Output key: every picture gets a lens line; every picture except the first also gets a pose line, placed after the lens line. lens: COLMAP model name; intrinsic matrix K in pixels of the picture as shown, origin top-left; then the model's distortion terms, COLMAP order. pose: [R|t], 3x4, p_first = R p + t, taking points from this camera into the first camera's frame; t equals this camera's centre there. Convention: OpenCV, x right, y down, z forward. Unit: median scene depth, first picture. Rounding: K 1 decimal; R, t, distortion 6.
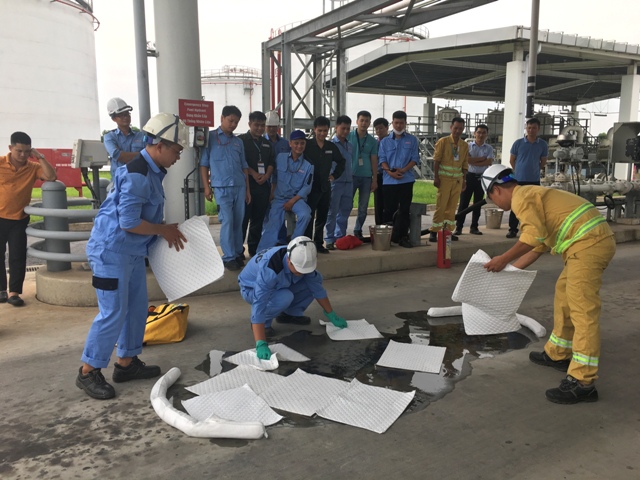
lens RADIAL K [[539.6, 0, 320.0], [0, 539.6, 240.1], [0, 0, 1]] dist [0.056270, -0.064980]
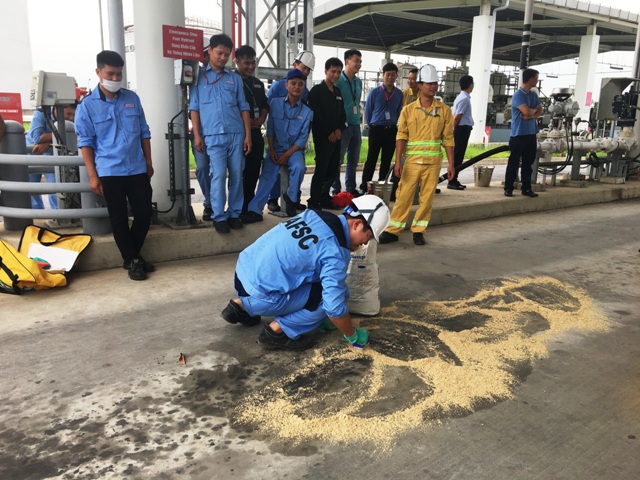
lens RADIAL K [[539.6, 0, 320.6], [0, 539.6, 242.5], [0, 0, 1]] dist [0.056270, -0.064980]
pose [[0.995331, -0.000563, 0.096520, -0.061486], [-0.007094, 0.996852, 0.078968, 0.003852], [-0.096261, -0.079284, 0.992193, 0.073124]]
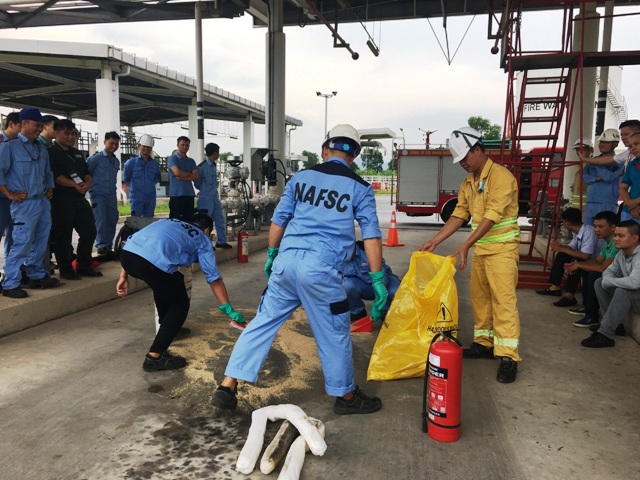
lens RADIAL K [[539.6, 0, 318.3], [0, 539.6, 236.2], [0, 0, 1]] dist [0.056270, -0.064980]
pose [[0.700012, -0.059083, 0.711683, -0.257163], [0.086231, 0.996273, -0.002108, -0.005783], [-0.708906, 0.062845, 0.702498, 0.076802]]
